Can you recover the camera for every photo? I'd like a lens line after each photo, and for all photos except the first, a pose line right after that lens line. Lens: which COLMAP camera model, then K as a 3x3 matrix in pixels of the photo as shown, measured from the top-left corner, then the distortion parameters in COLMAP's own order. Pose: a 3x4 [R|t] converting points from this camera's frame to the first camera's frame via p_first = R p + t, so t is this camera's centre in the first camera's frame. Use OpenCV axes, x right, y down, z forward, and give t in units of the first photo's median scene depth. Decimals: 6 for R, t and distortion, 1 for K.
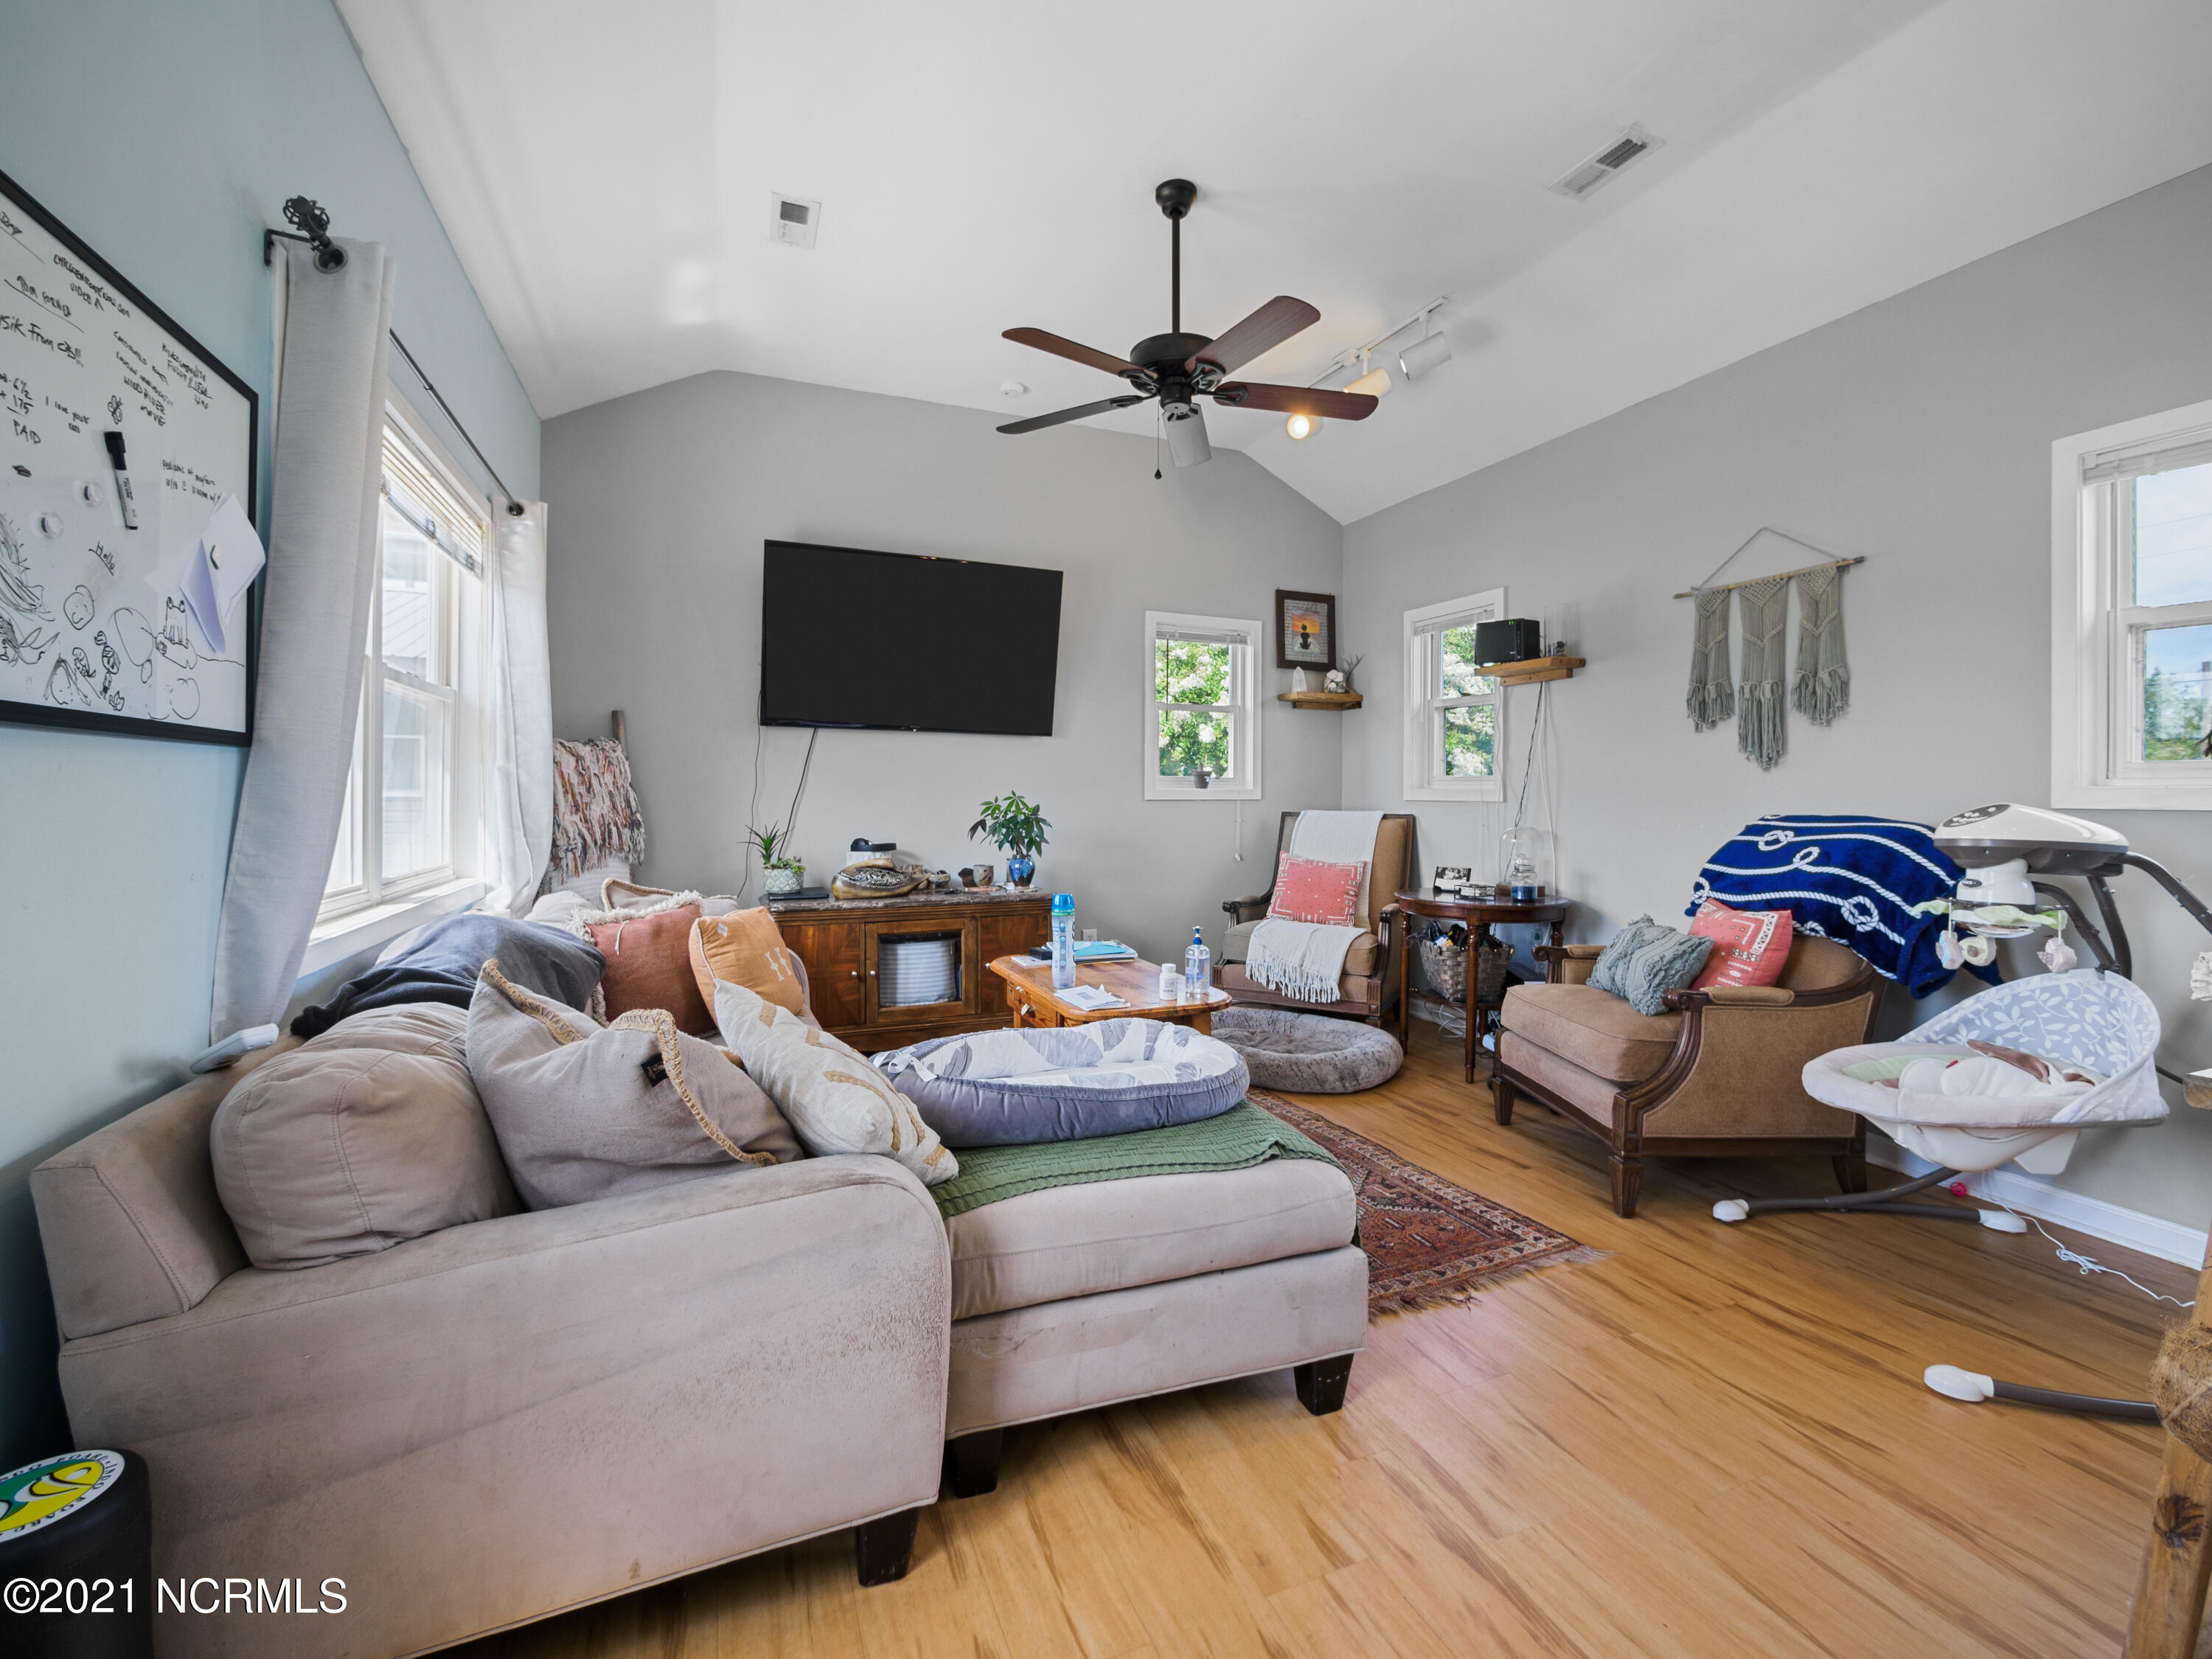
lens RADIAL K [[957.6, 0, 1105.5], [0, 957.6, 793.1], [0, 0, 1]] dist [-0.008050, 0.000844]
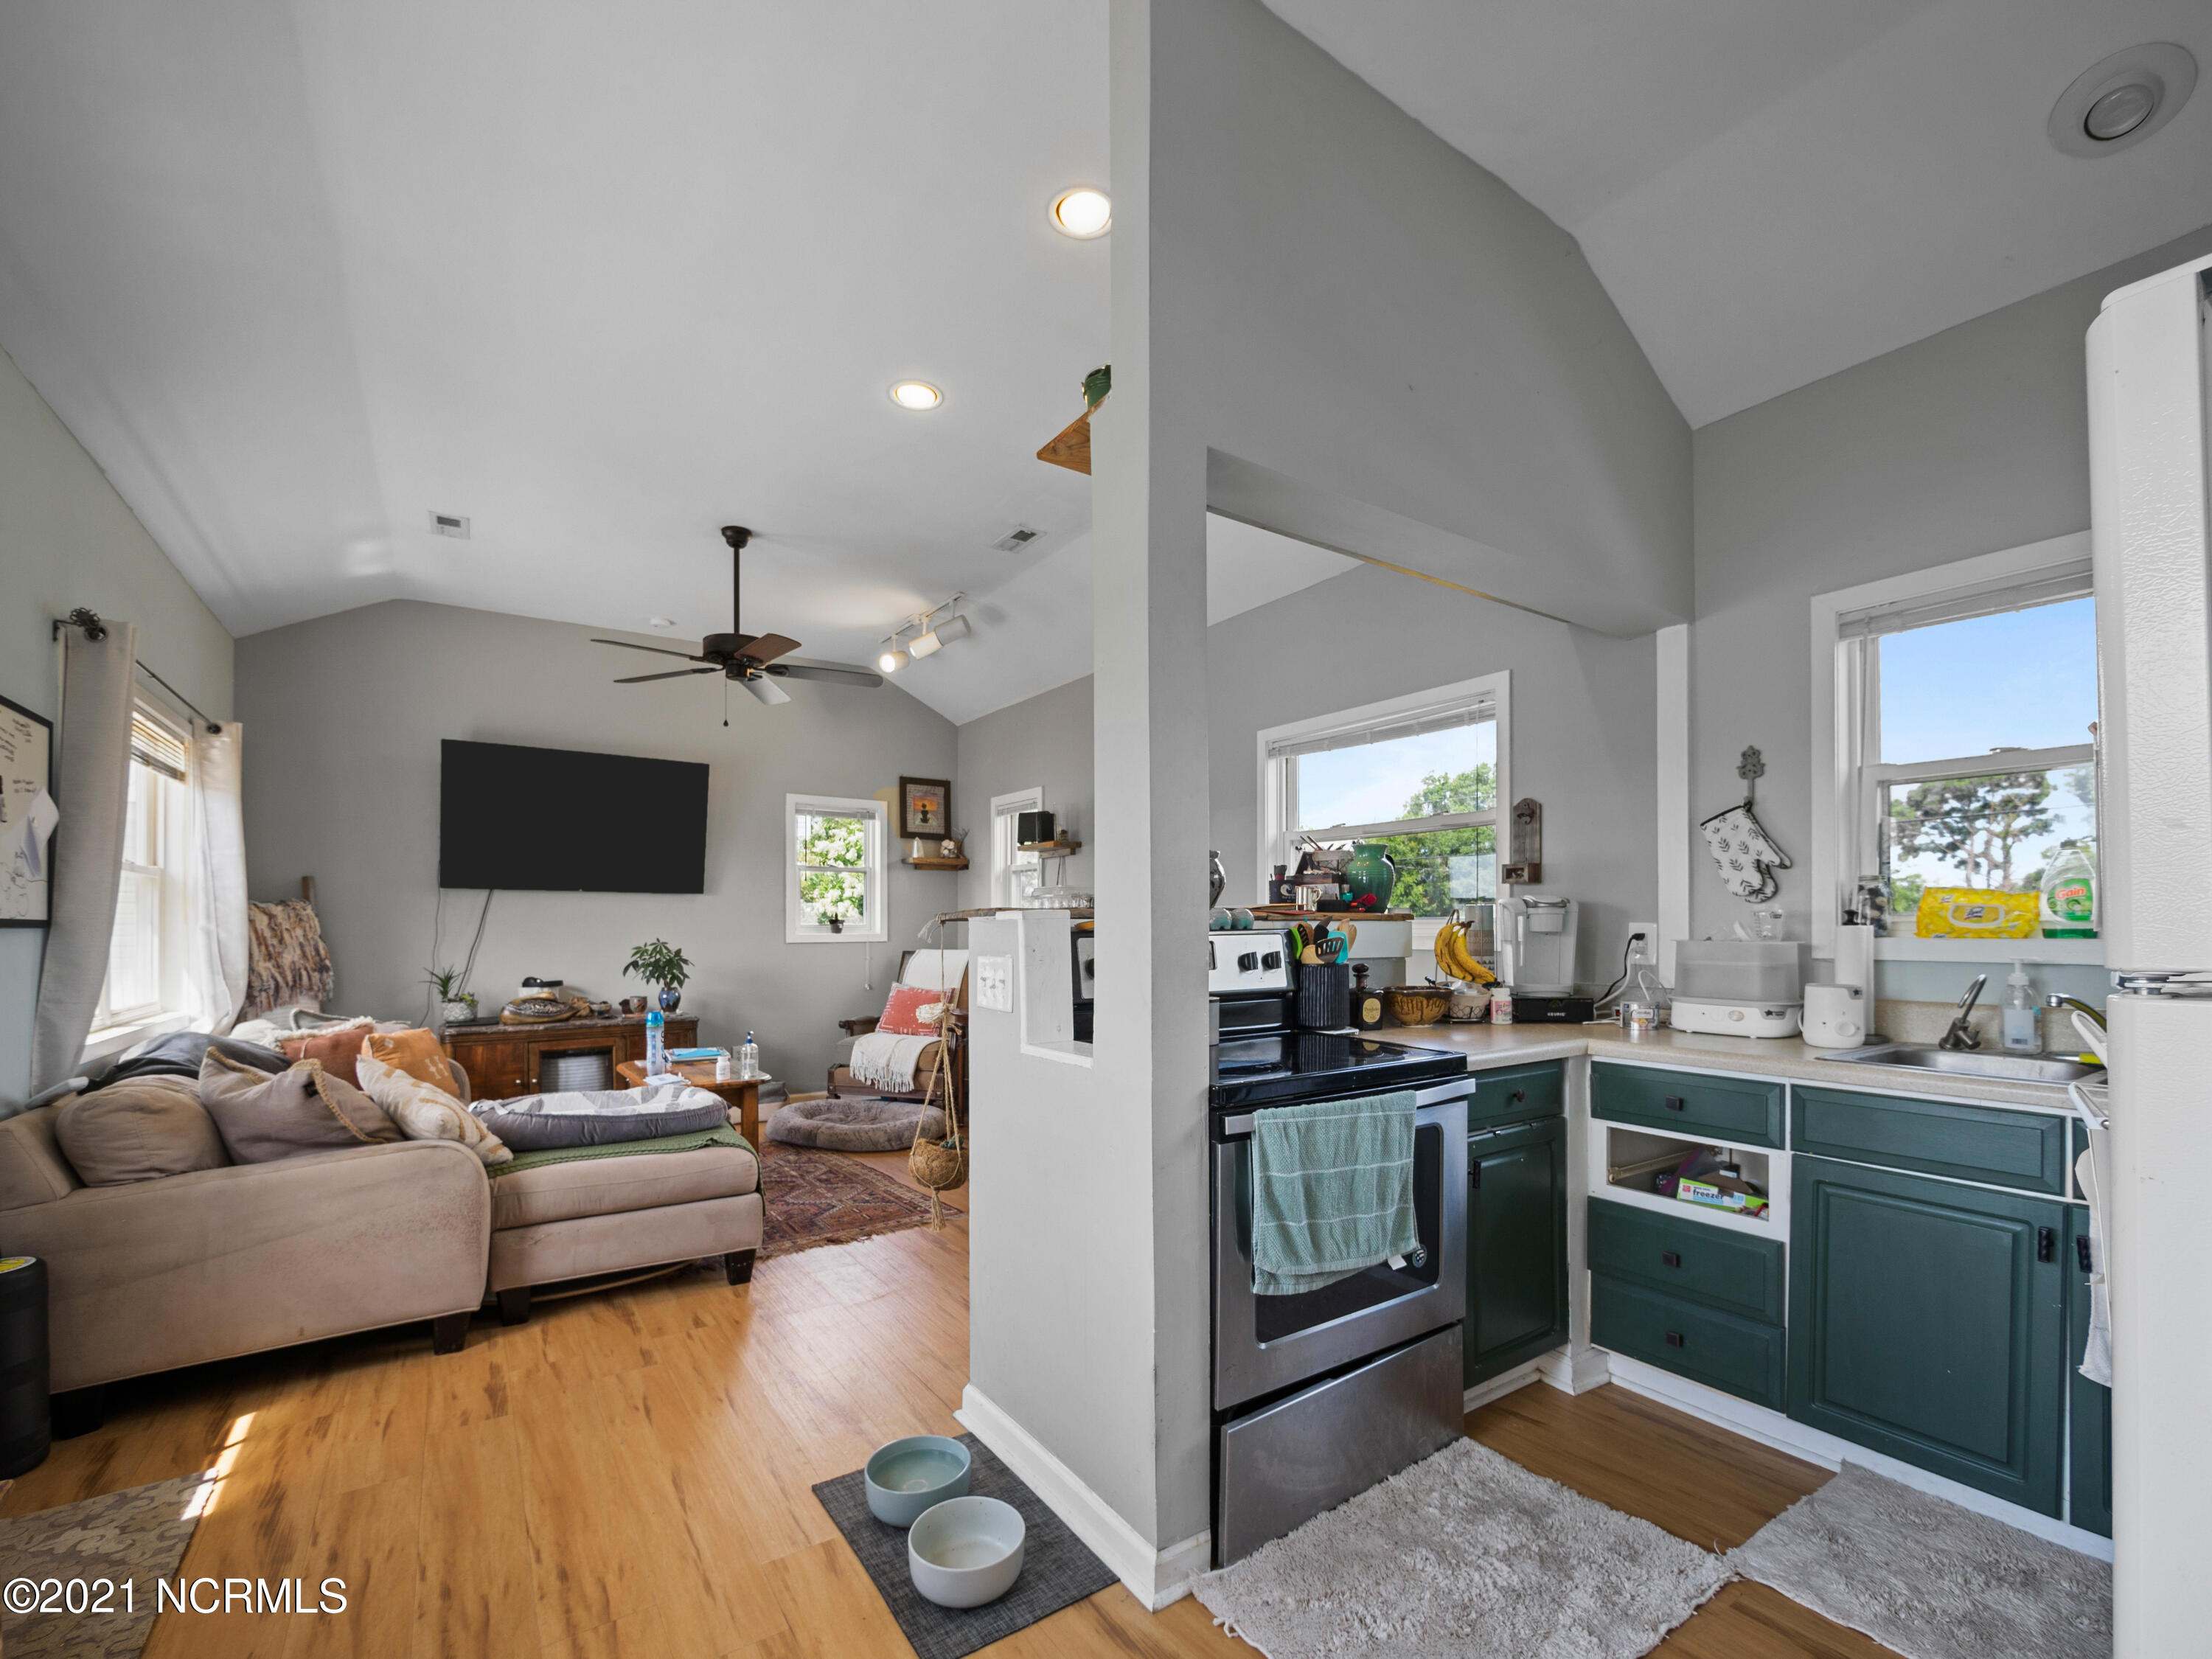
lens RADIAL K [[957.6, 0, 1093.5], [0, 957.6, 924.6], [0, 0, 1]] dist [-0.008050, 0.000844]
pose [[0.978913, -0.007059, 0.204153, 0.305153], [0.007712, 0.999967, -0.002403, -0.018202], [-0.204130, 0.003926, 0.978936, -0.542425]]
